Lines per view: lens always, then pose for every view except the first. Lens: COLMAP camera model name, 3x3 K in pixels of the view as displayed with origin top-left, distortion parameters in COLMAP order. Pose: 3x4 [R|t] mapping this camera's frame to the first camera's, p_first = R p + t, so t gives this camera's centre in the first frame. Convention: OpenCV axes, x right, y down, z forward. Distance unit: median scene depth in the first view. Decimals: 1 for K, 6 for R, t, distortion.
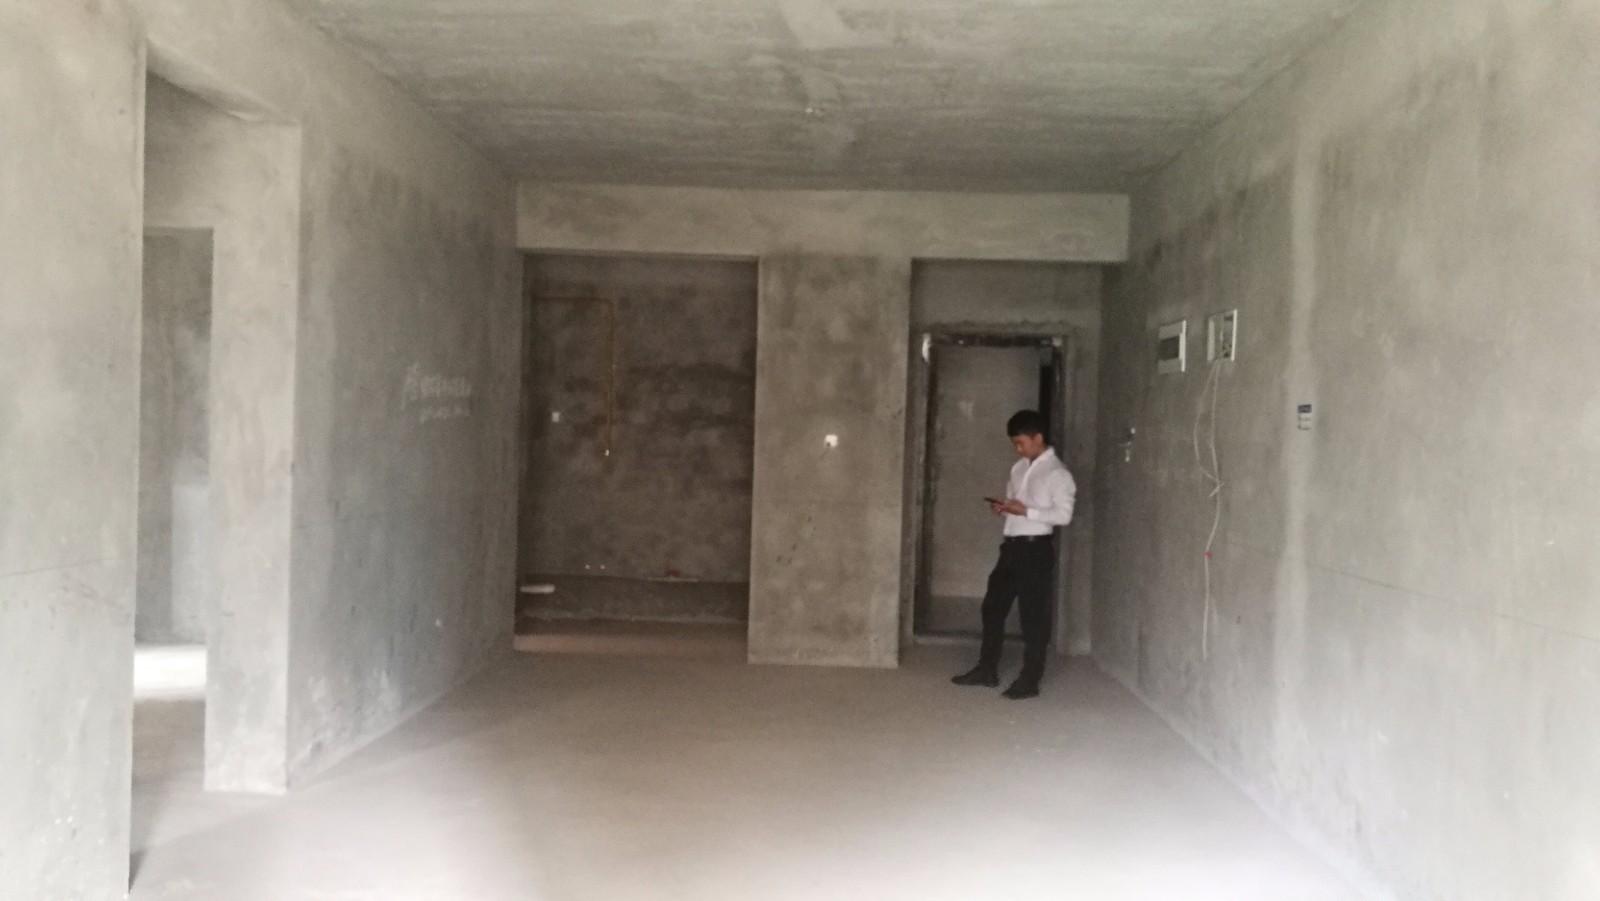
lens RADIAL K [[1288.0, 0, 800.8], [0, 1288.0, 458.2], [0, 0, 1]] dist [-0.008974, 0.027389]
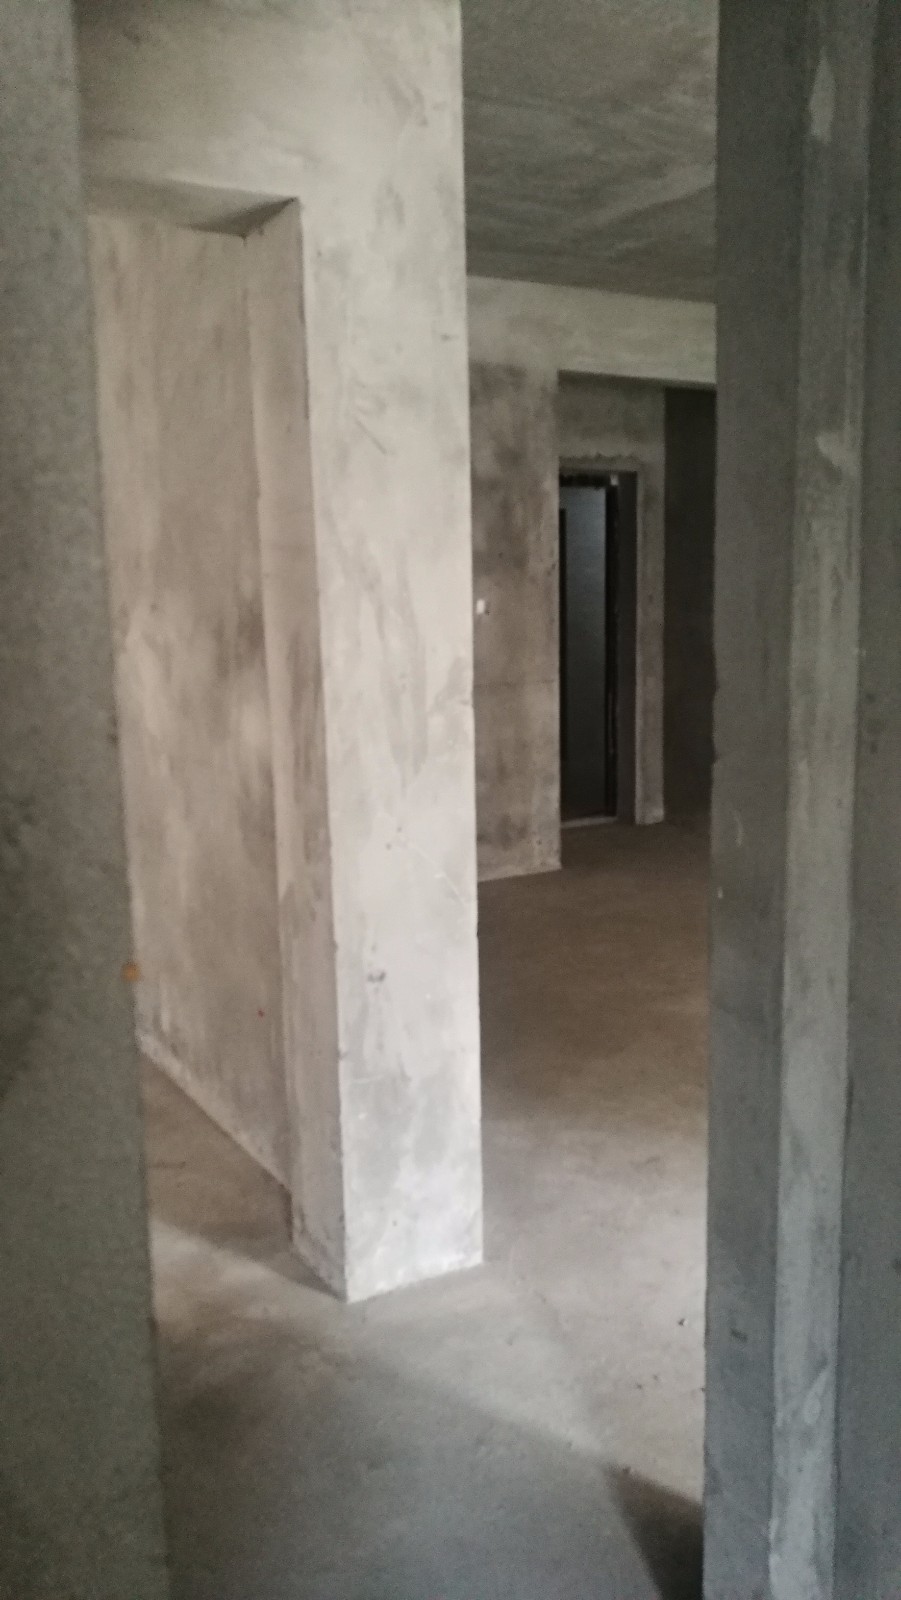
lens RADIAL K [[1264.4, 0, 450.5], [0, 1264.4, 800.0], [0, 0, 1]] dist [0.053882, -0.130864]
pose [[0.840991, -0.128181, 0.525646, -0.423245], [0.051276, 0.986041, 0.158412, -0.020020], [-0.538614, -0.106270, 0.835824, 0.343723]]
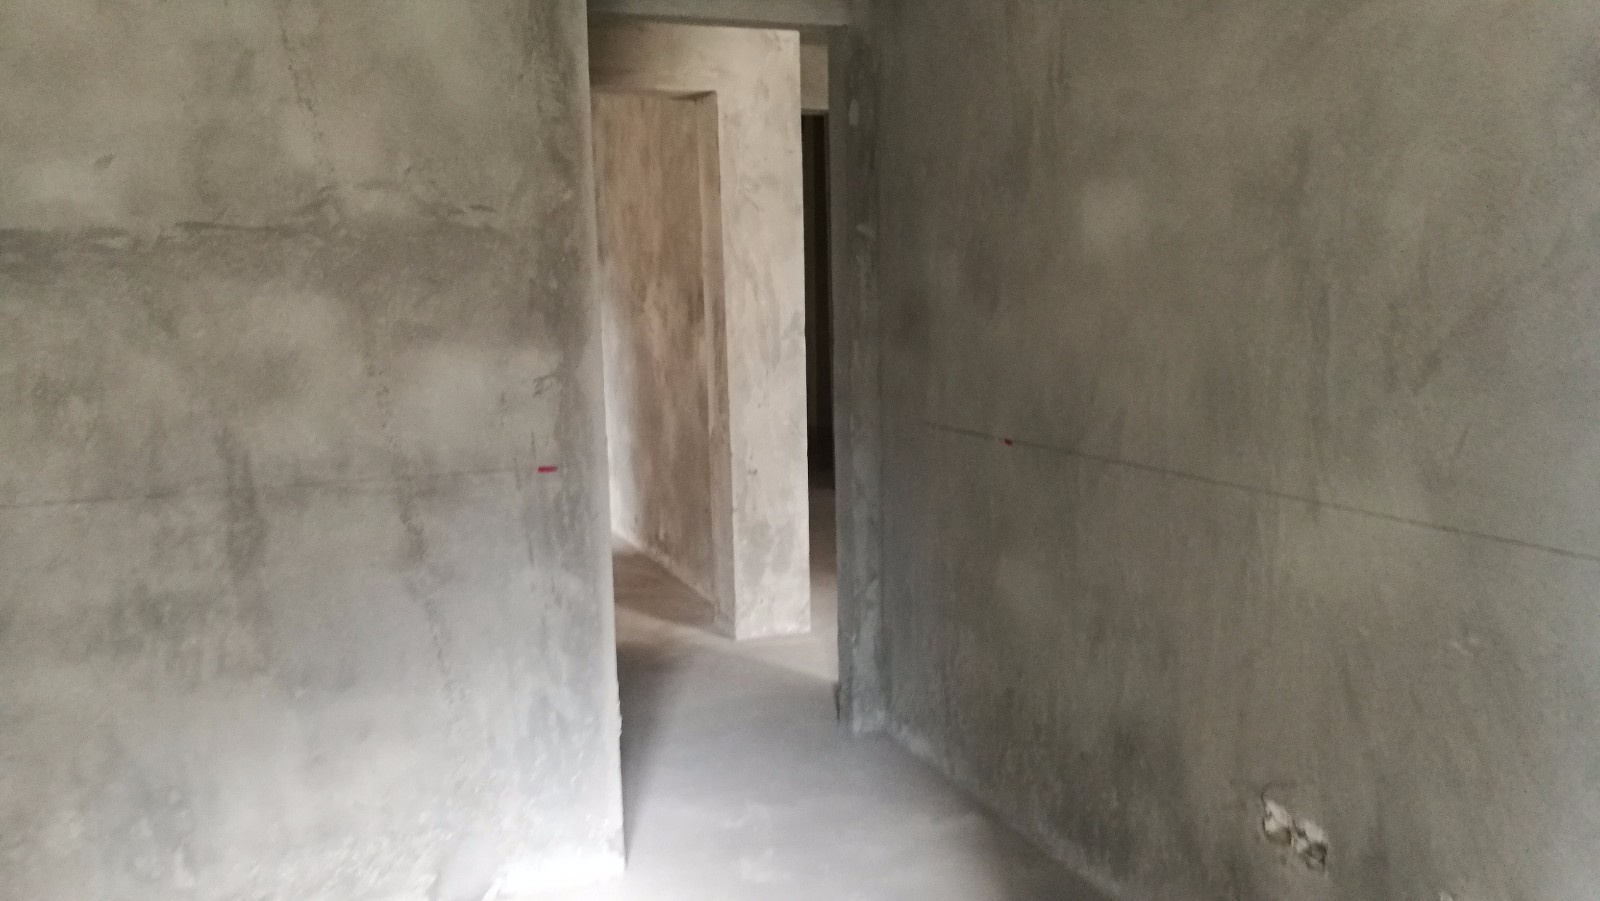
lens RADIAL K [[1246.5, 0, 800.0], [0, 1246.5, 450.5], [0, 0, 1]] dist [0.158335, -0.611102]
pose [[0.913204, -0.099555, 0.395155, -0.501341], [0.050664, 0.989912, 0.132314, -0.018220], [-0.404341, -0.100810, 0.909035, 0.037055]]
